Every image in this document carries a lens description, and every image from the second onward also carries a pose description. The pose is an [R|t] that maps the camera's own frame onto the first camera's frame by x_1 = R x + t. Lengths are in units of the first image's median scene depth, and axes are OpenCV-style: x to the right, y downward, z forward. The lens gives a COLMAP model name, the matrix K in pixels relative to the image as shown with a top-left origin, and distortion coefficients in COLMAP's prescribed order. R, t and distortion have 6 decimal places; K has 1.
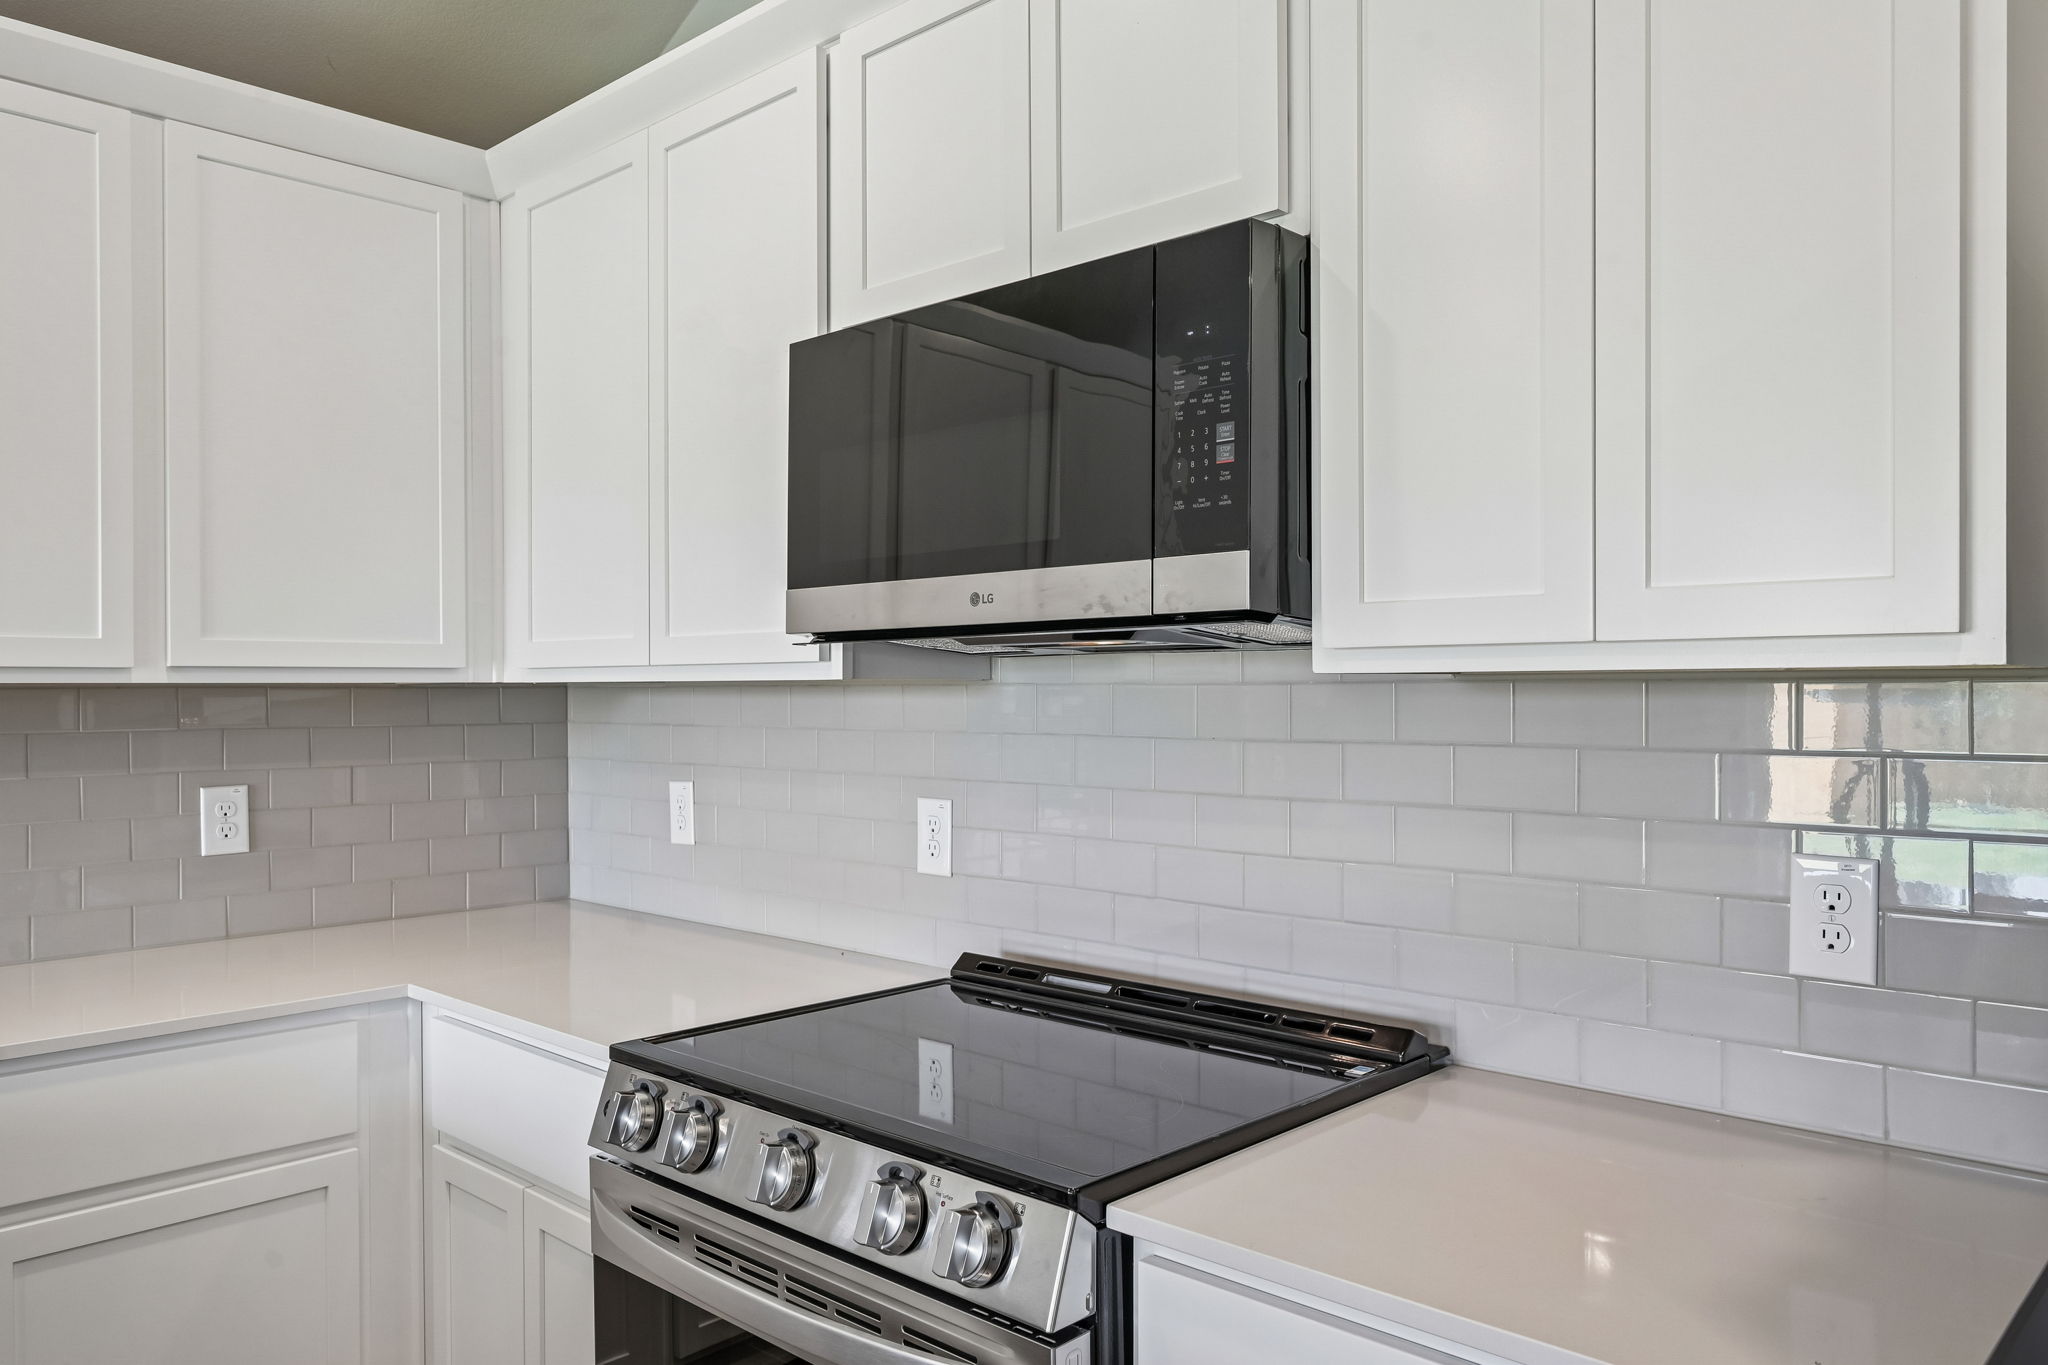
lens RADIAL K [[1477.5, 0, 1015.2], [0, 1477.5, 689.2], [0, 0, 1]] dist [0.011471, -0.000597]
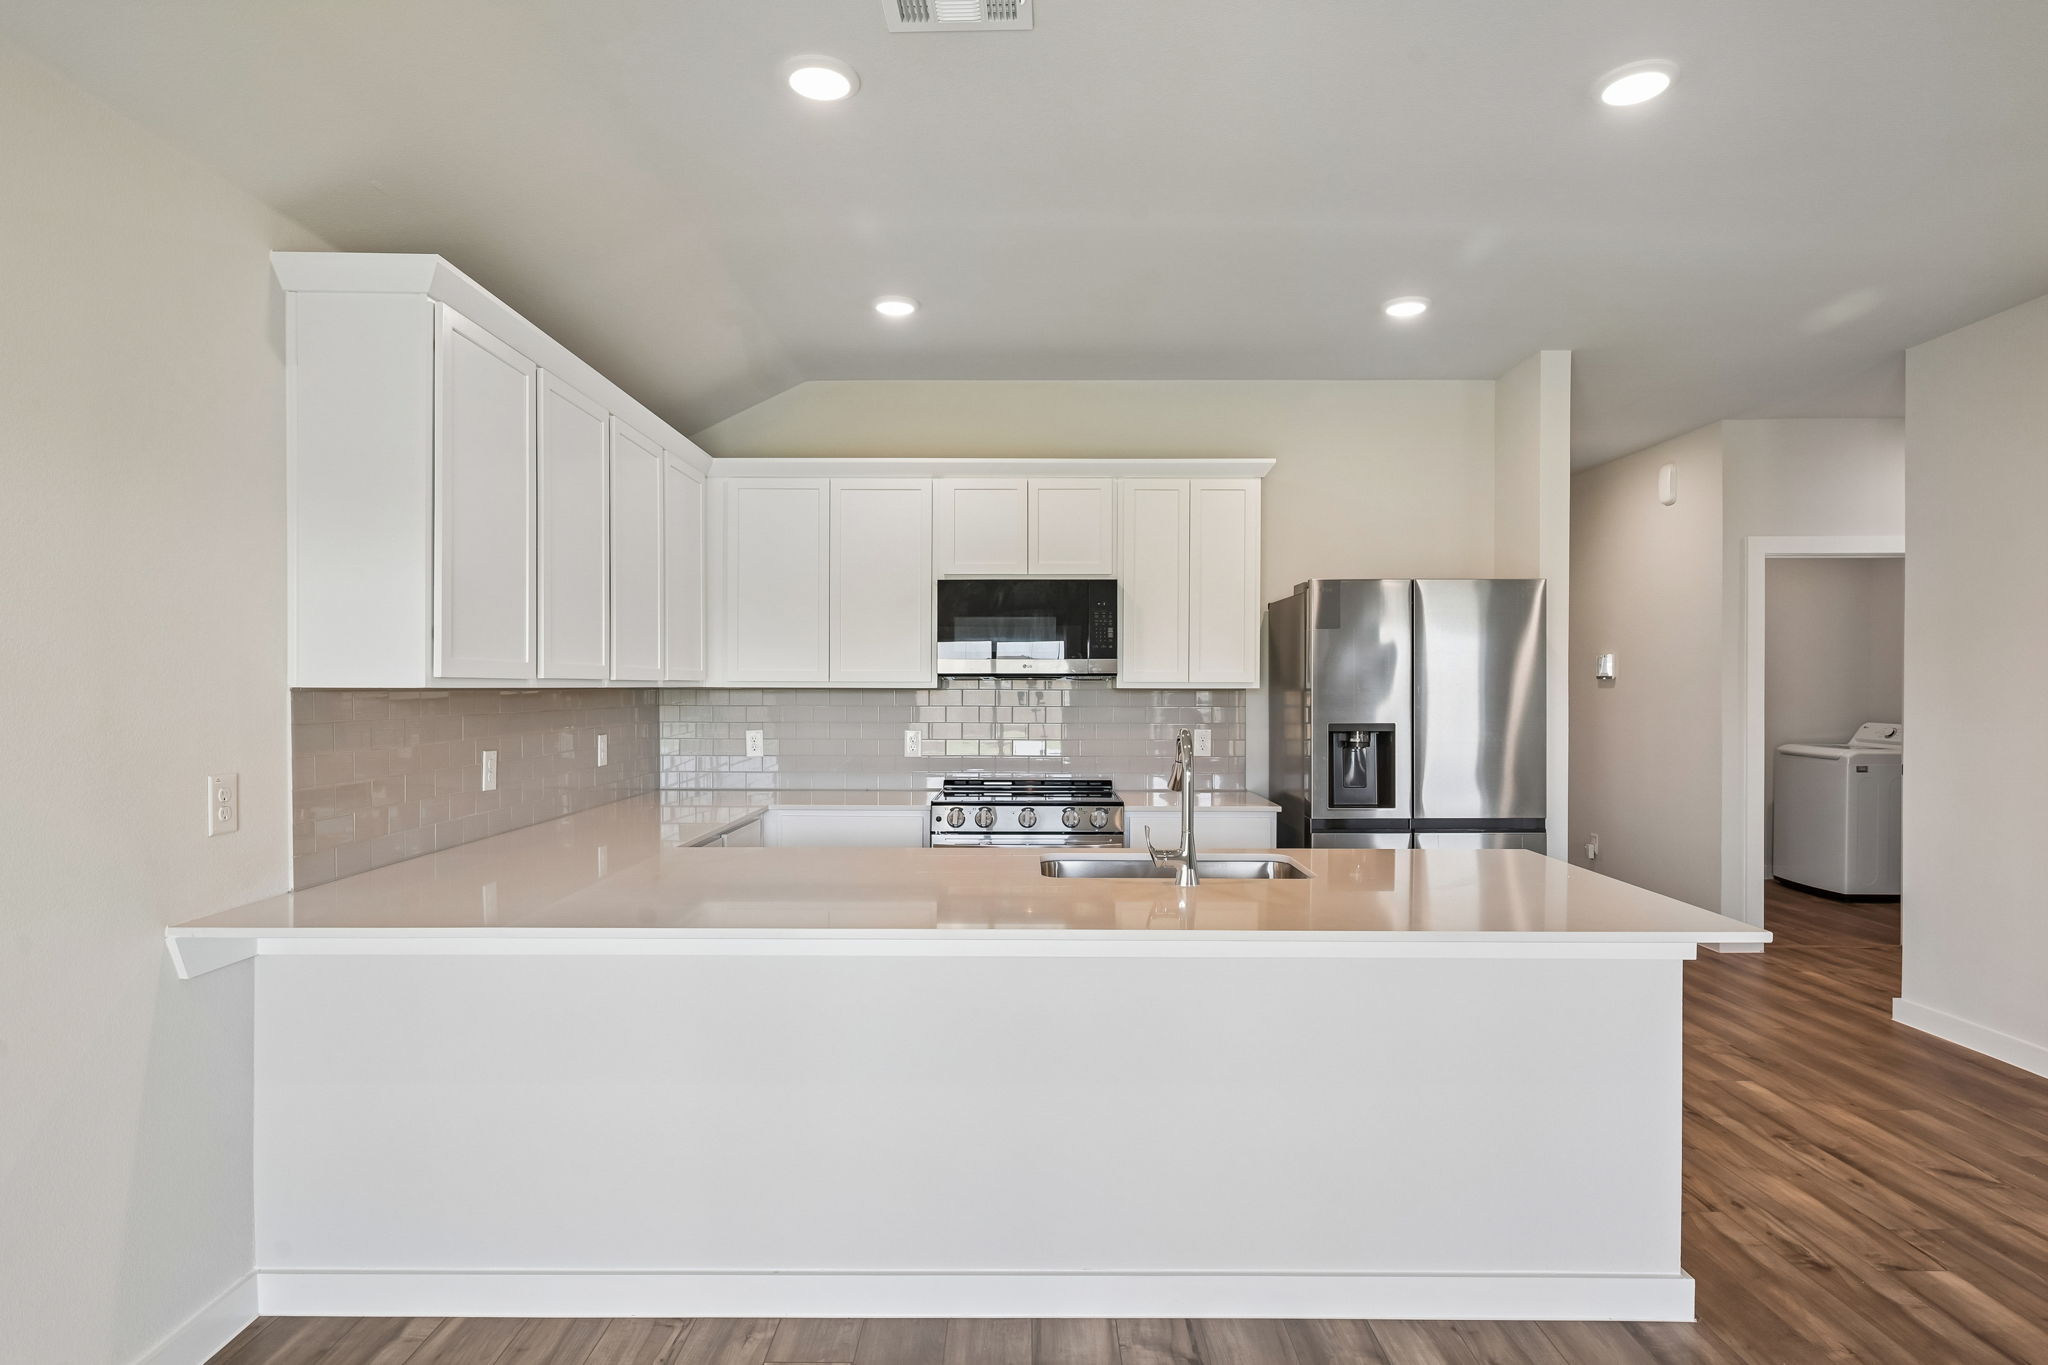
lens RADIAL K [[1091.4, 0, 1024.7], [0, 1091.4, 699.9], [0, 0, 1]] dist [-0.002641, -0.000360]
pose [[0.721548, -0.001656, 0.692363, -1.551581], [-0.004622, 0.999963, 0.007209, 0.001103], [-0.692349, -0.008401, 0.721513, -0.753442]]
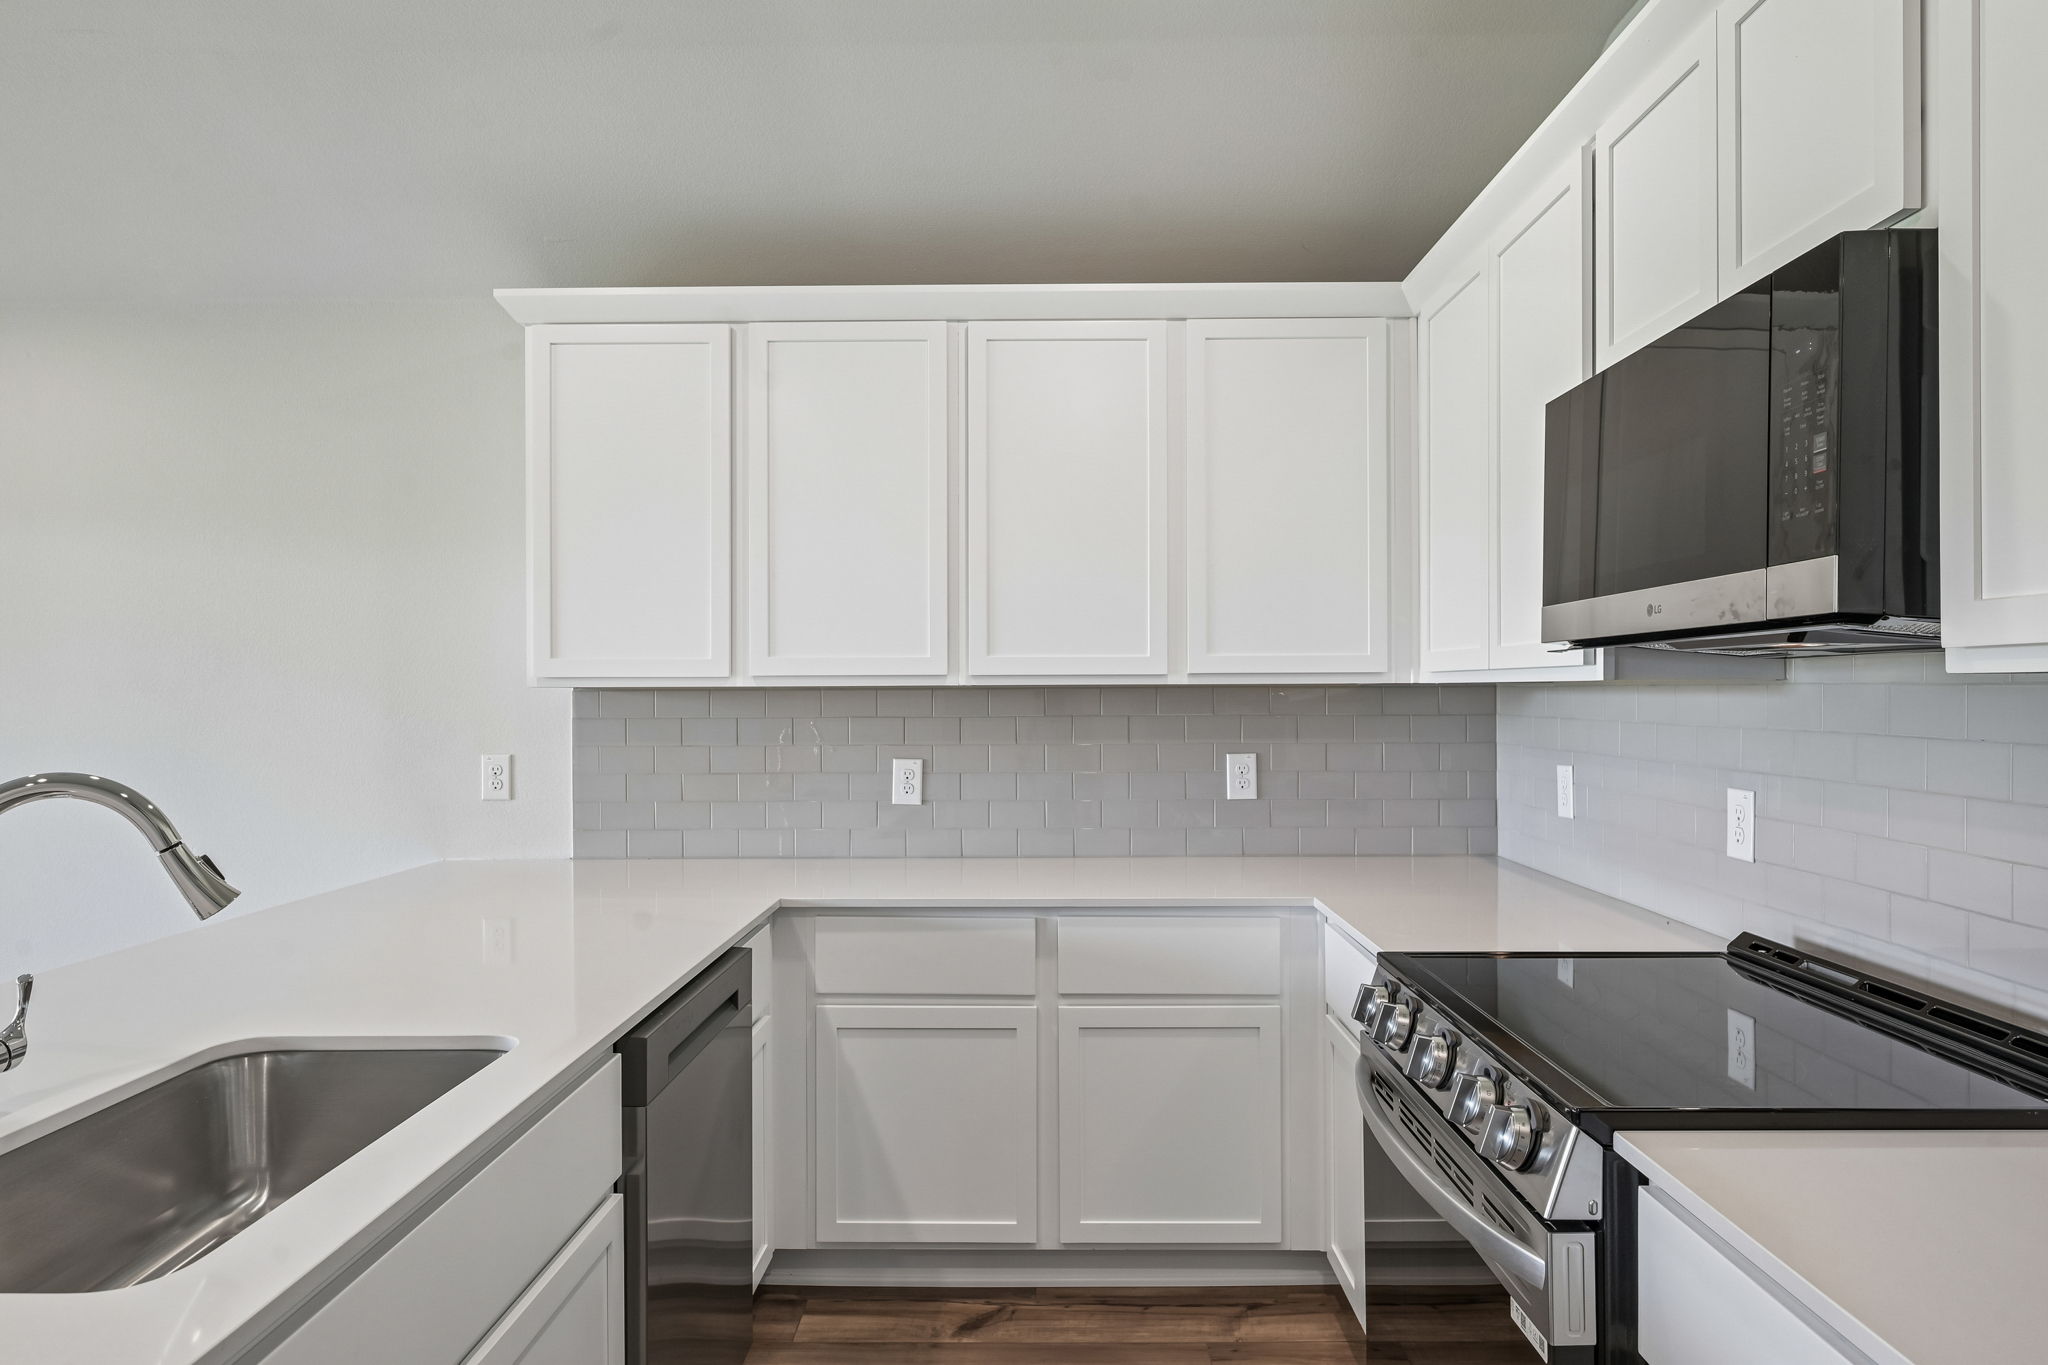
lens RADIAL K [[1229.8, 0, 1030.3], [0, 1229.8, 696.5], [0, 0, 1]] dist [0.000377, -0.000508]
pose [[0.686546, 0.006110, -0.727061, 0.281363], [-0.000701, 0.999970, 0.007742, -0.001169], [0.727086, -0.004805, 0.686529, 0.000423]]
